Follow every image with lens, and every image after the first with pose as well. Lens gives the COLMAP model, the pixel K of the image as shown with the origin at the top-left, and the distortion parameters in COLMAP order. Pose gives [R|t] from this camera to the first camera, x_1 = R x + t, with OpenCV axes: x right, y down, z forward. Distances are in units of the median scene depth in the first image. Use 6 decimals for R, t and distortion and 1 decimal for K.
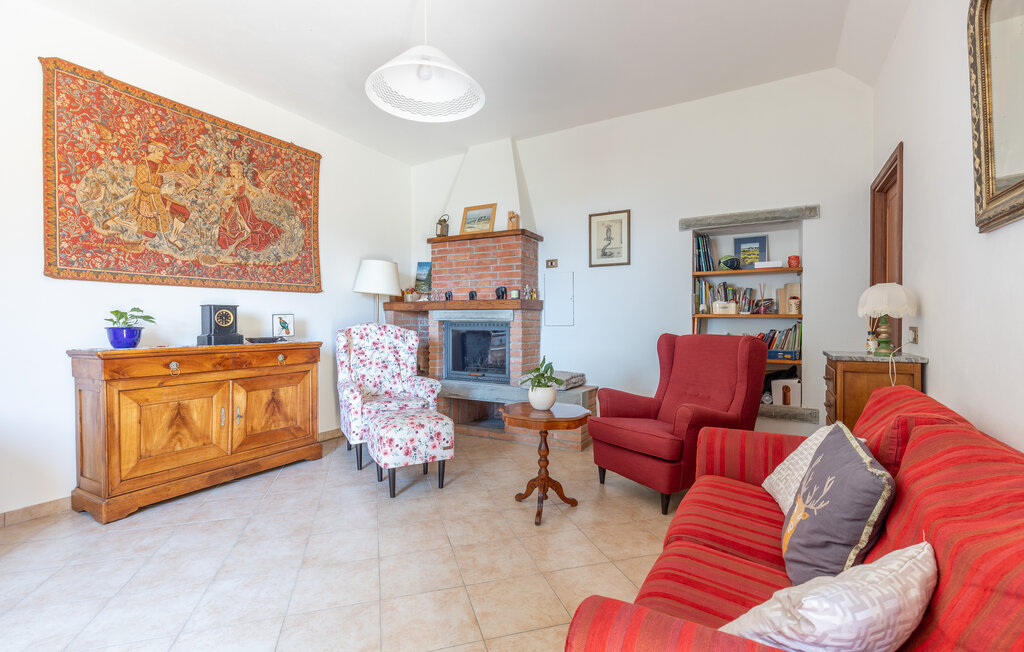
lens RADIAL K [[462.9, 0, 507.0], [0, 462.9, 323.7], [0, 0, 1]] dist [0.003165, -0.000404]
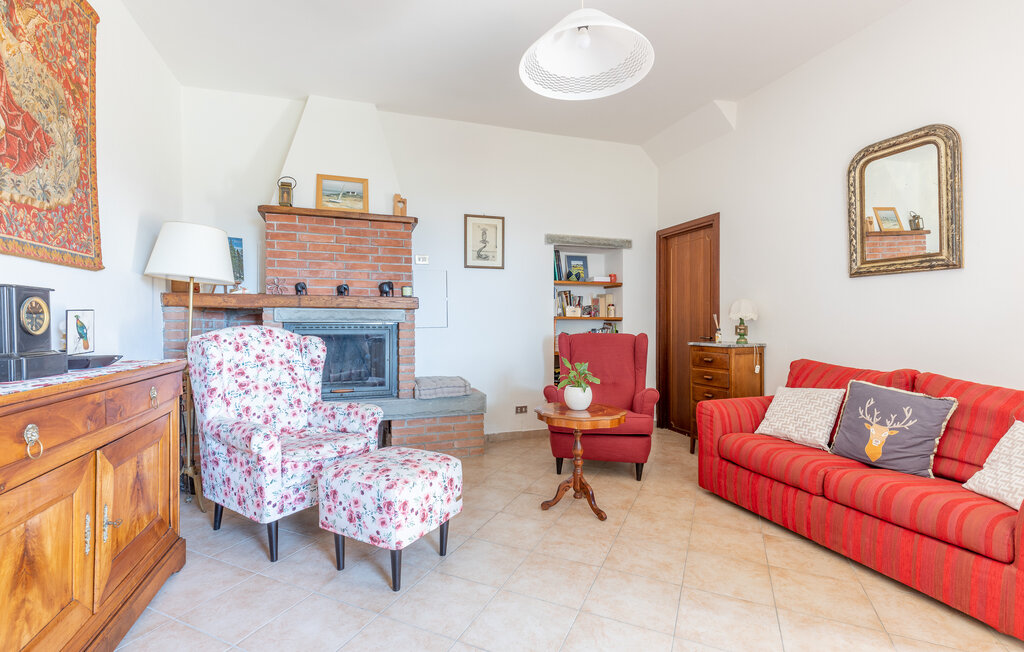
lens RADIAL K [[462.9, 0, 512.7], [0, 462.9, 323.3], [0, 0, 1]] dist [0.003165, -0.000404]
pose [[0.655673, -0.001963, 0.755043, -0.539917], [0.005177, 0.999985, -0.001896, -0.001987], [-0.755027, 0.005152, 0.655673, 0.304156]]
